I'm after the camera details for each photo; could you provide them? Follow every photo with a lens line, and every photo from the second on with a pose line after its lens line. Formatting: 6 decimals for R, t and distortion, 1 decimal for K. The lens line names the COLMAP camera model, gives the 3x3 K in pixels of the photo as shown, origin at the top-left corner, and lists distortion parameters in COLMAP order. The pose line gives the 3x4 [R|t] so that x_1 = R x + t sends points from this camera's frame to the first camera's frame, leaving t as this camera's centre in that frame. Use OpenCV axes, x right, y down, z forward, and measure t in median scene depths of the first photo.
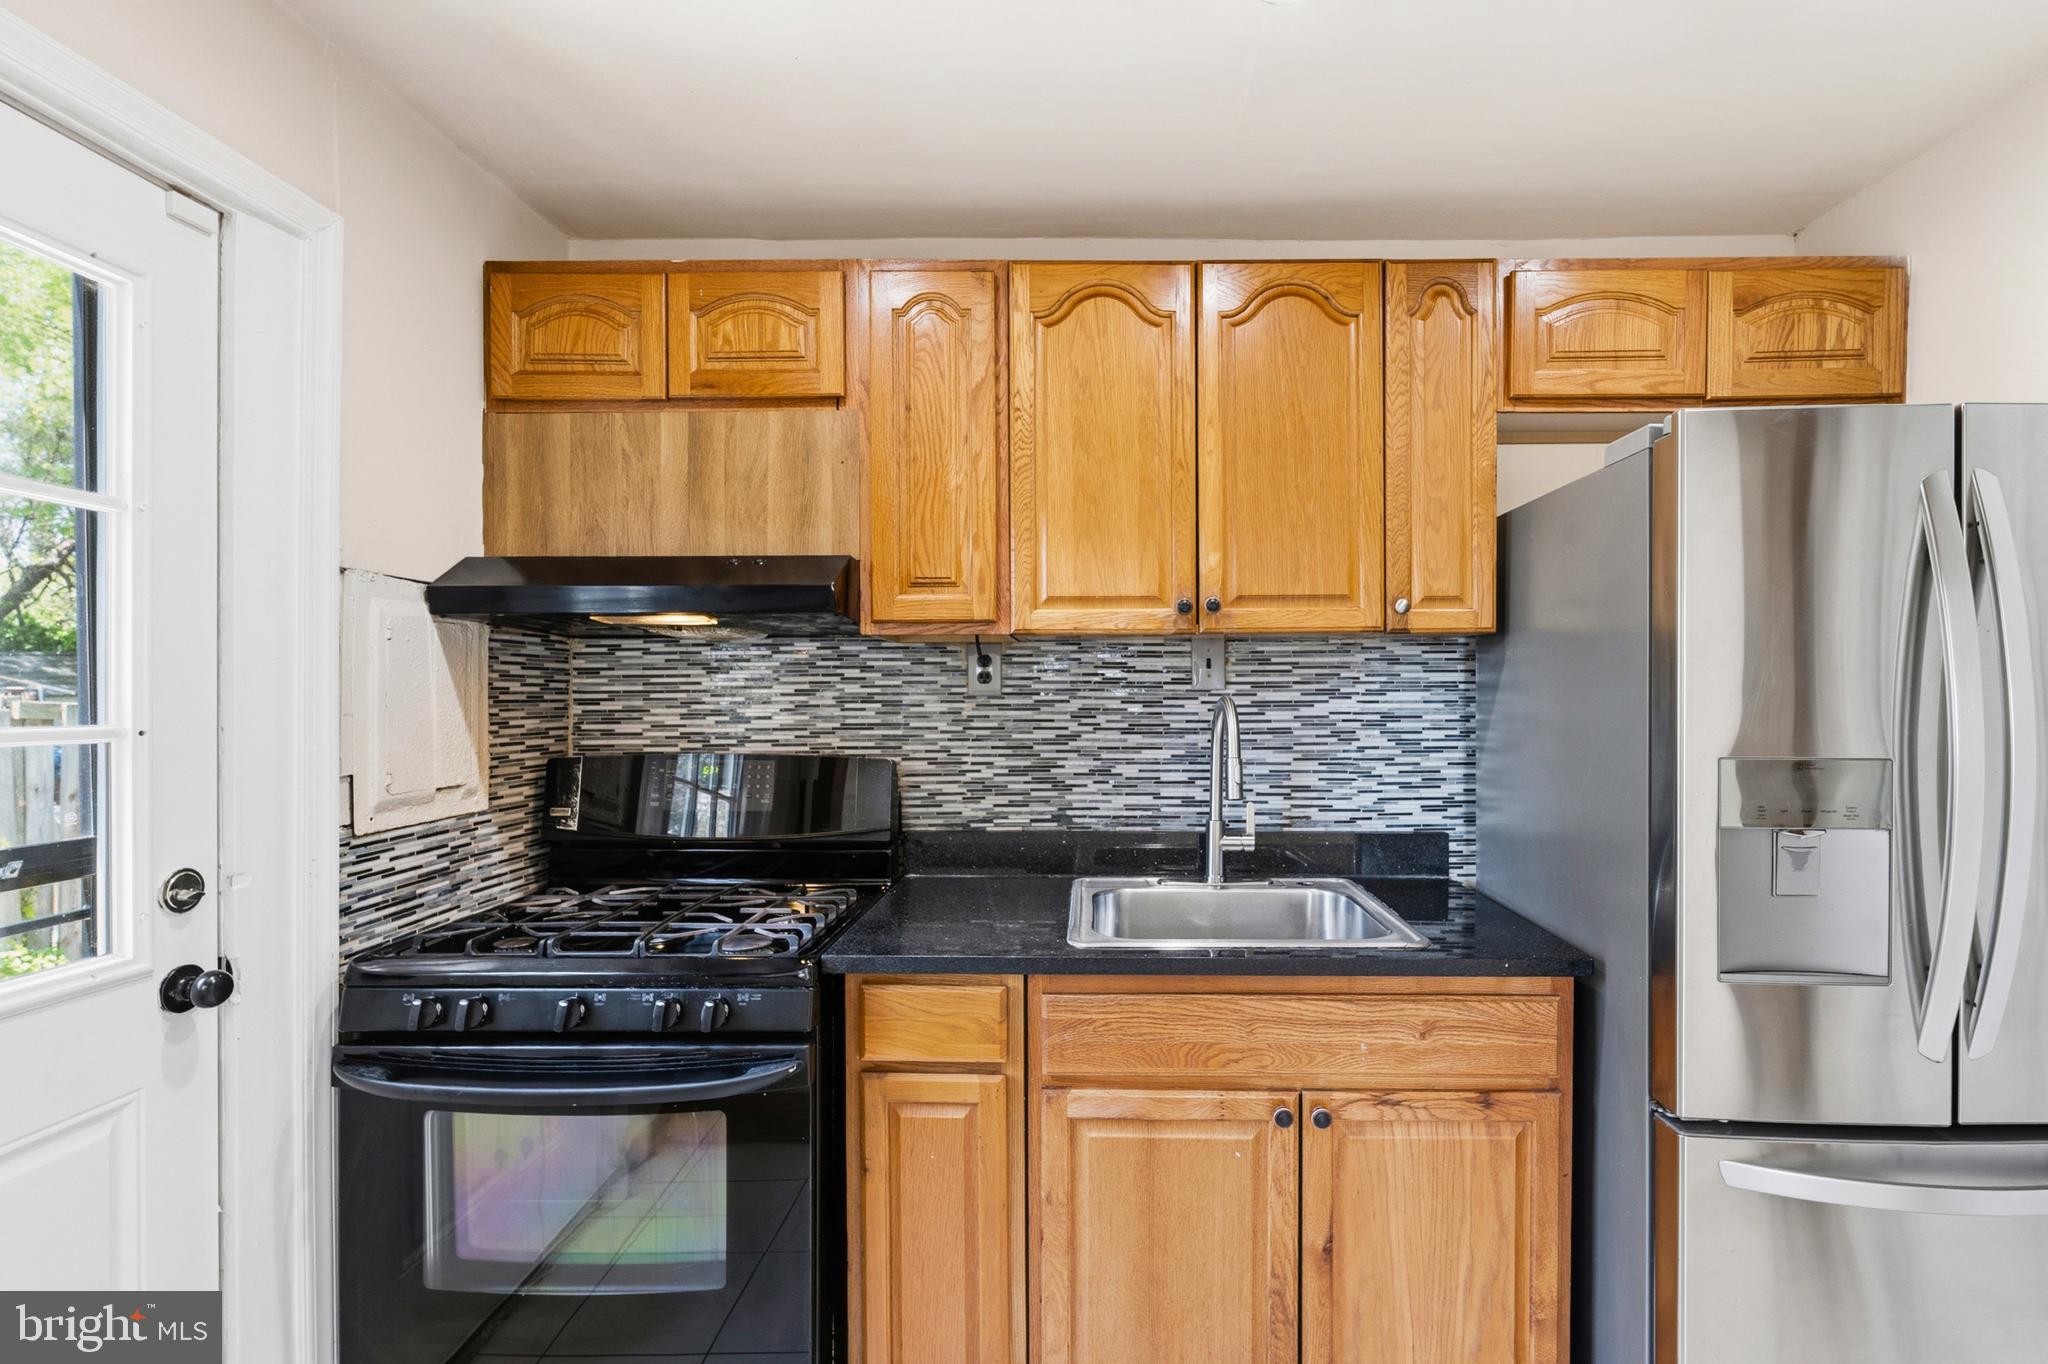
lens RADIAL K [[940.4, 0, 1111.2], [0, 940.4, 681.1], [0, 0, 1]] dist [-0.001531, -0.000074]
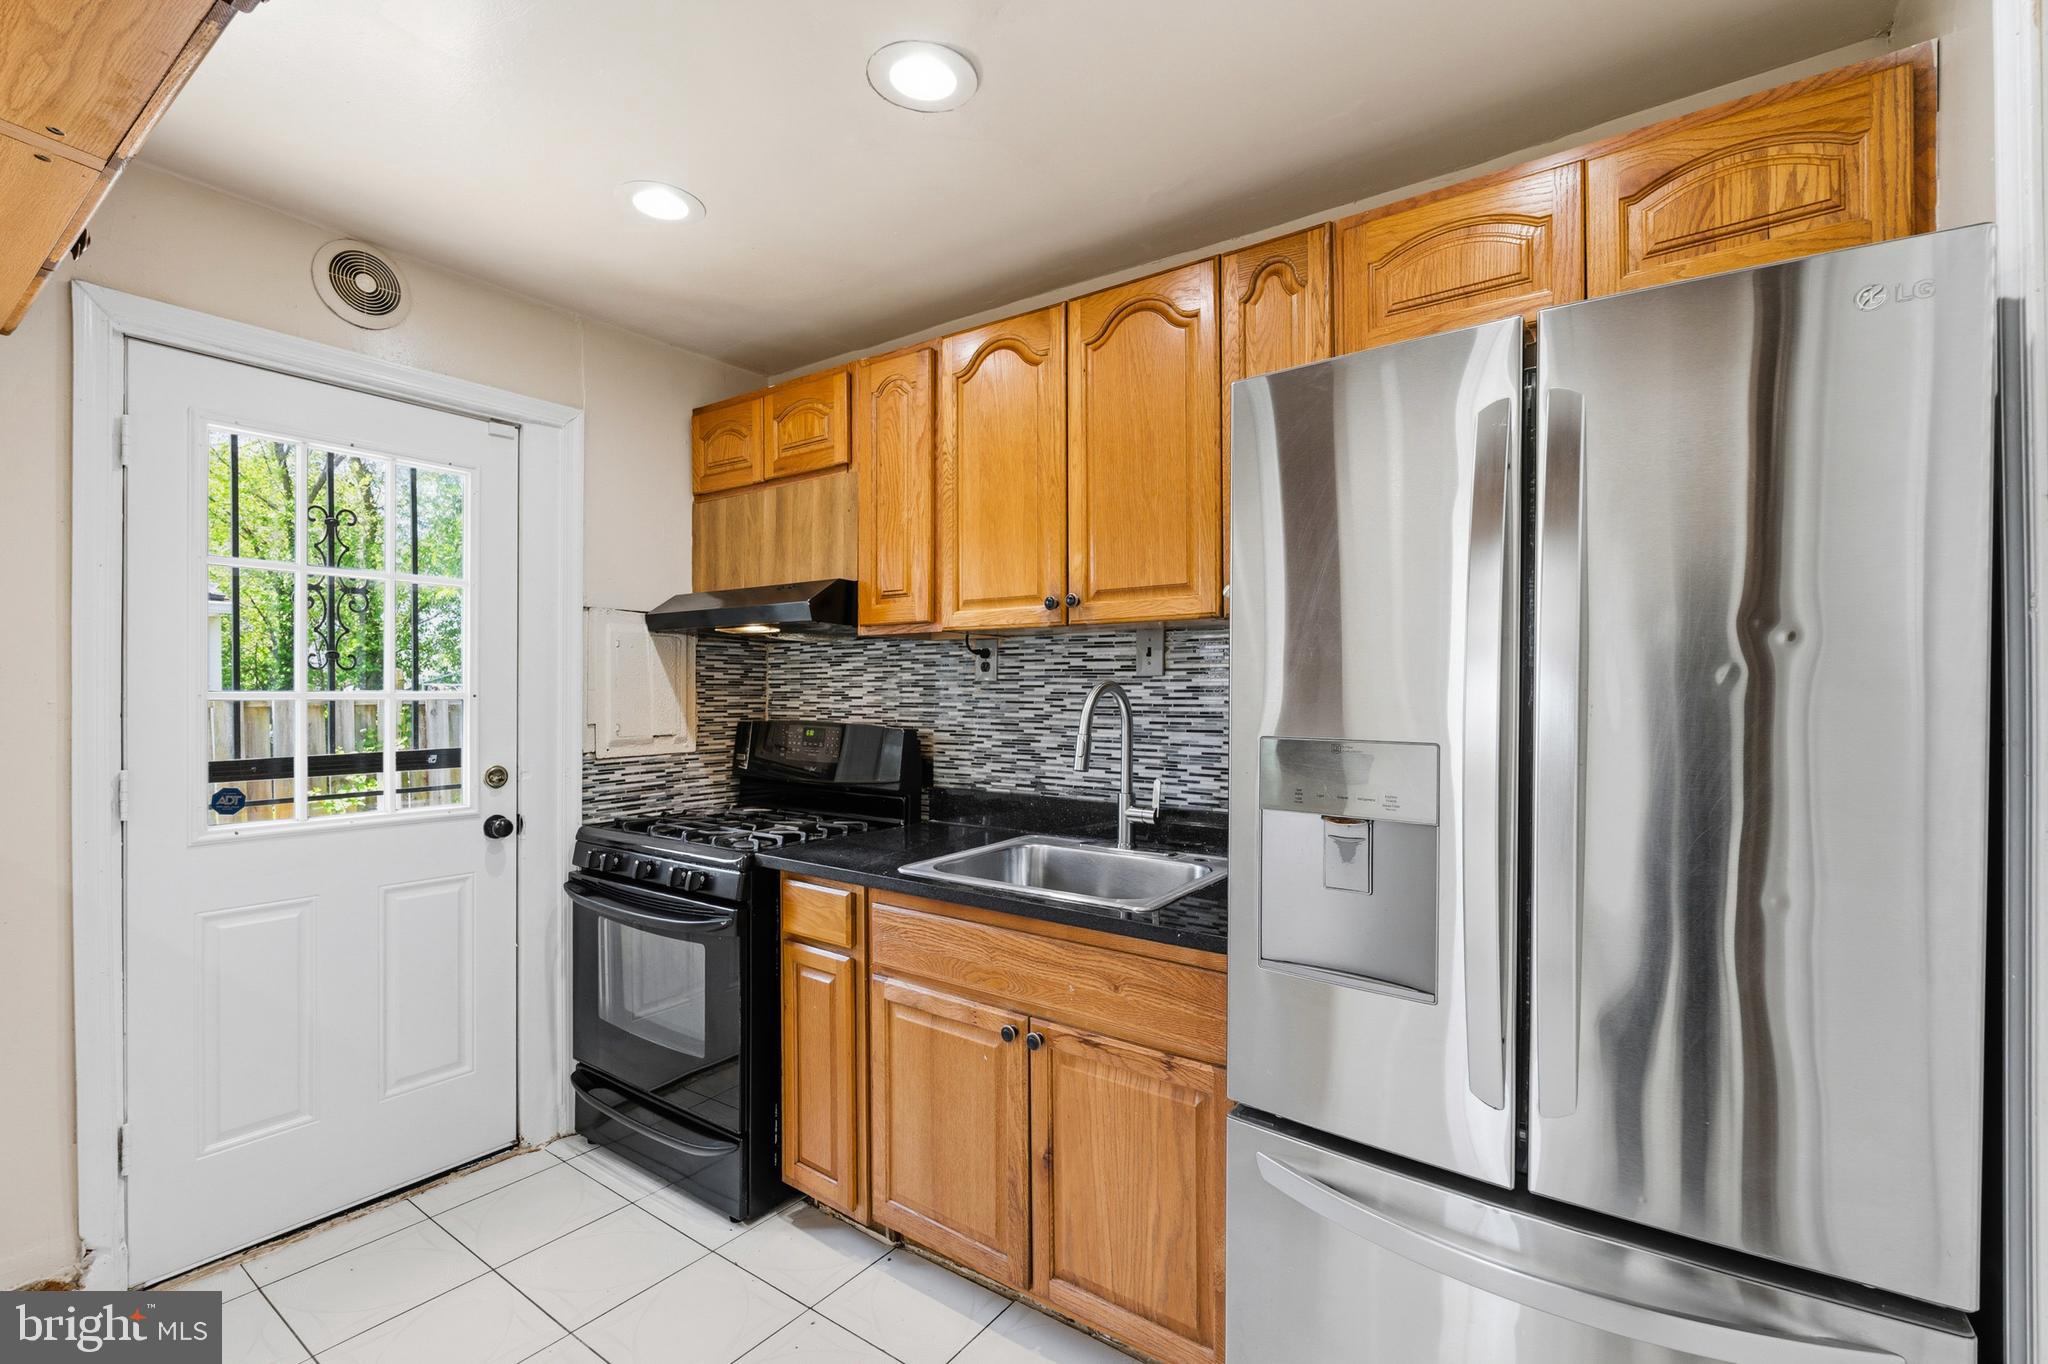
lens RADIAL K [[909.7, 0, 1024.0], [0, 909.7, 682.0], [0, 0, 1]] dist [-0.000514, -0.000113]
pose [[0.812241, -0.000572, -0.583321, 0.659418], [0.002551, 0.999993, 0.002572, 0.014449], [0.583316, -0.003578, 0.812237, 0.063641]]
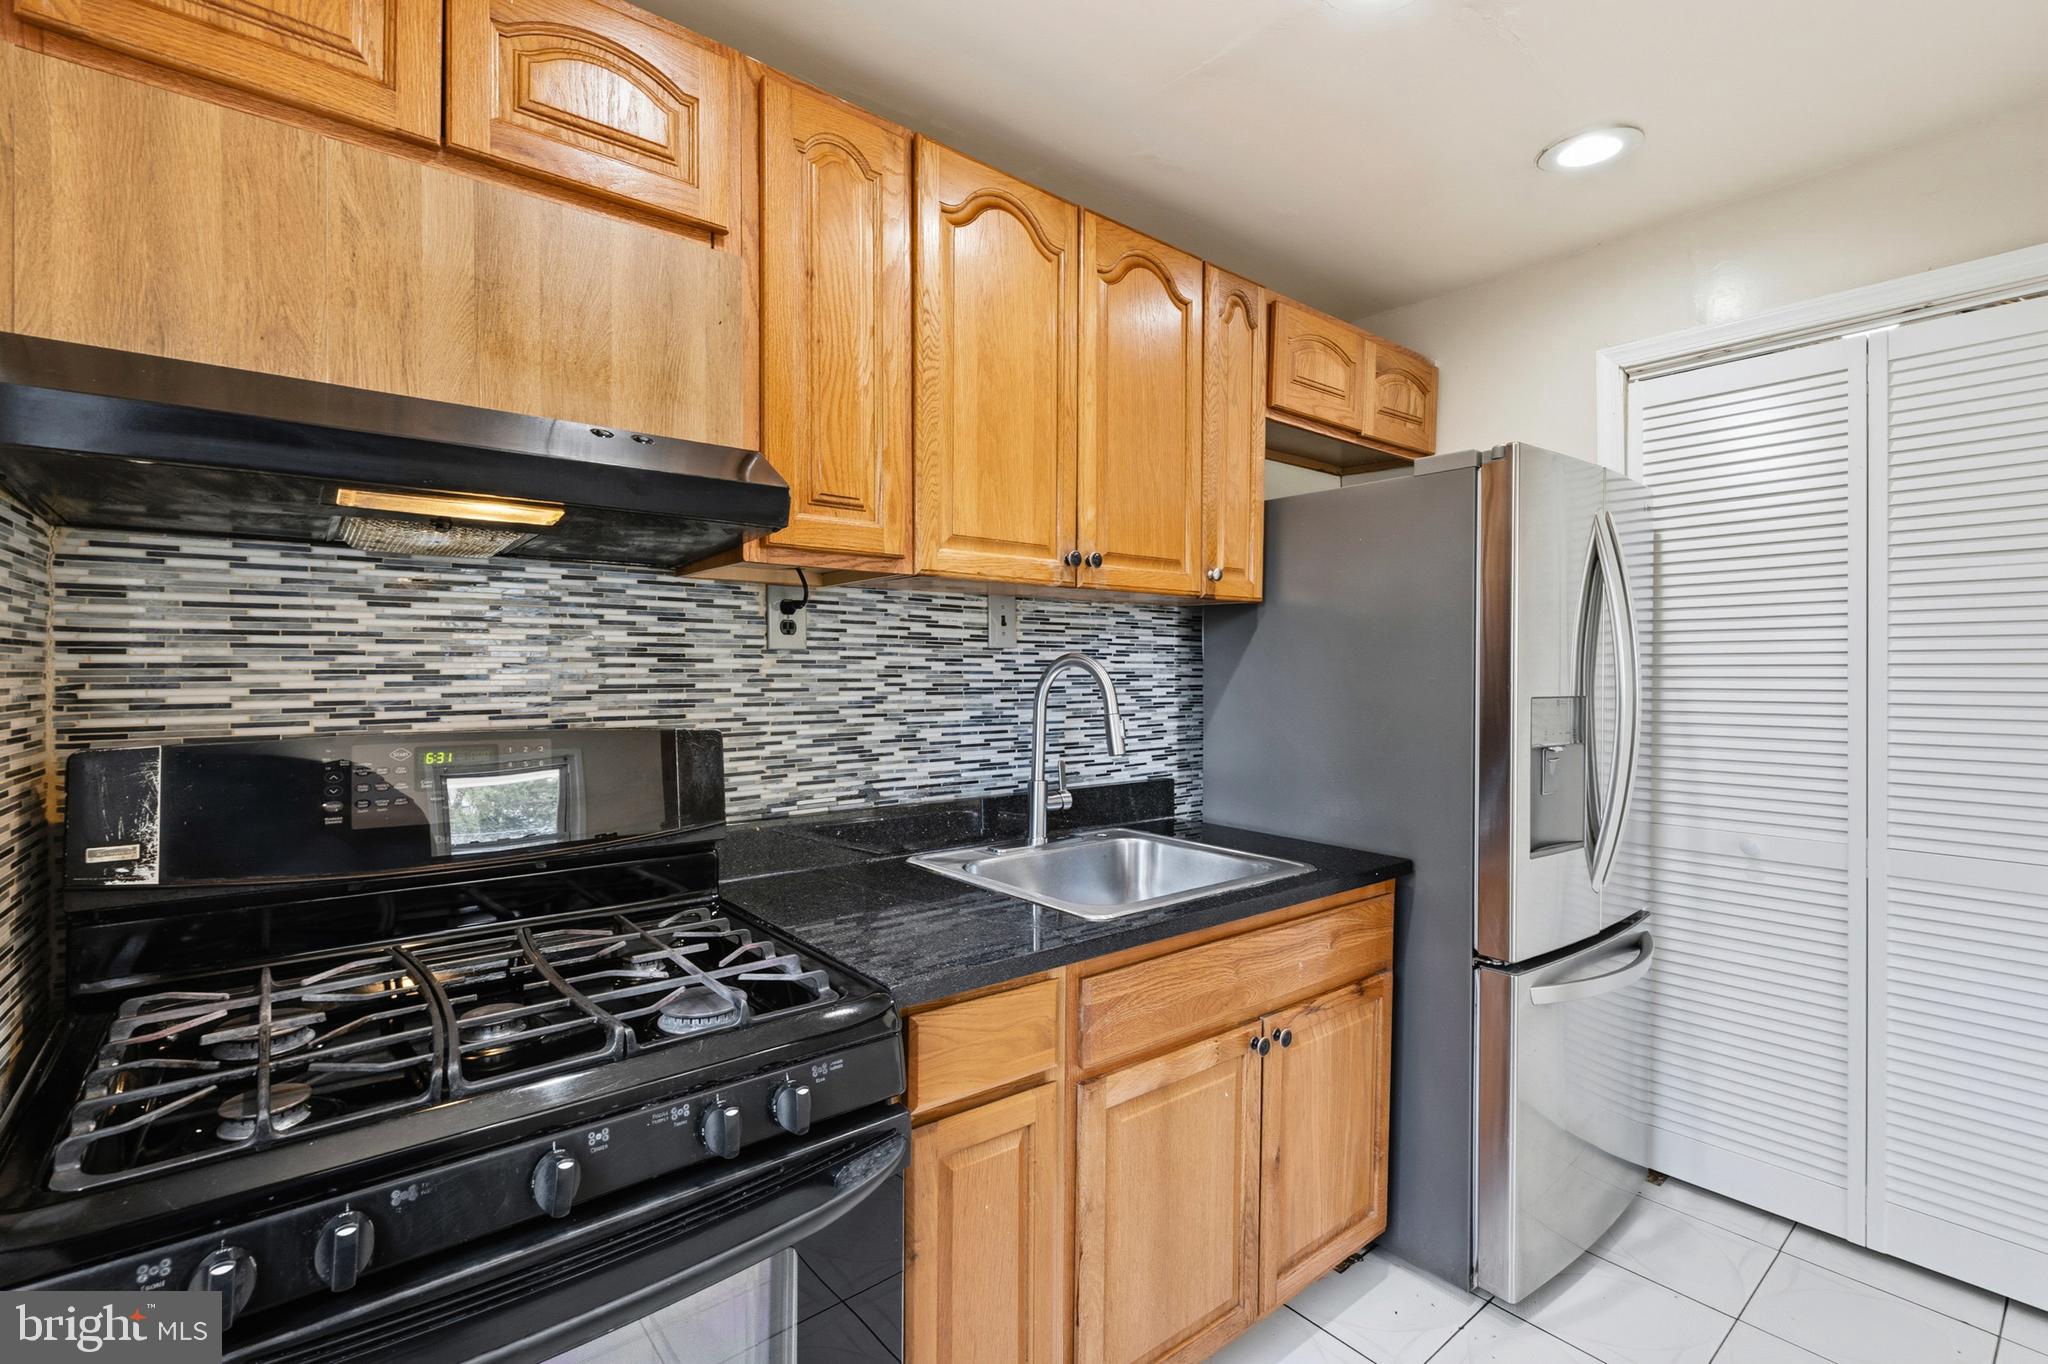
lens RADIAL K [[905.5, 0, 1022.0], [0, 905.5, 660.0], [0, 0, 1]] dist [-0.000488, 0.000089]
pose [[0.776043, 0.011336, 0.630578, -0.514110], [-0.011587, 0.999926, -0.003716, 0.027321], [-0.630573, -0.004423, 0.776117, 0.289698]]
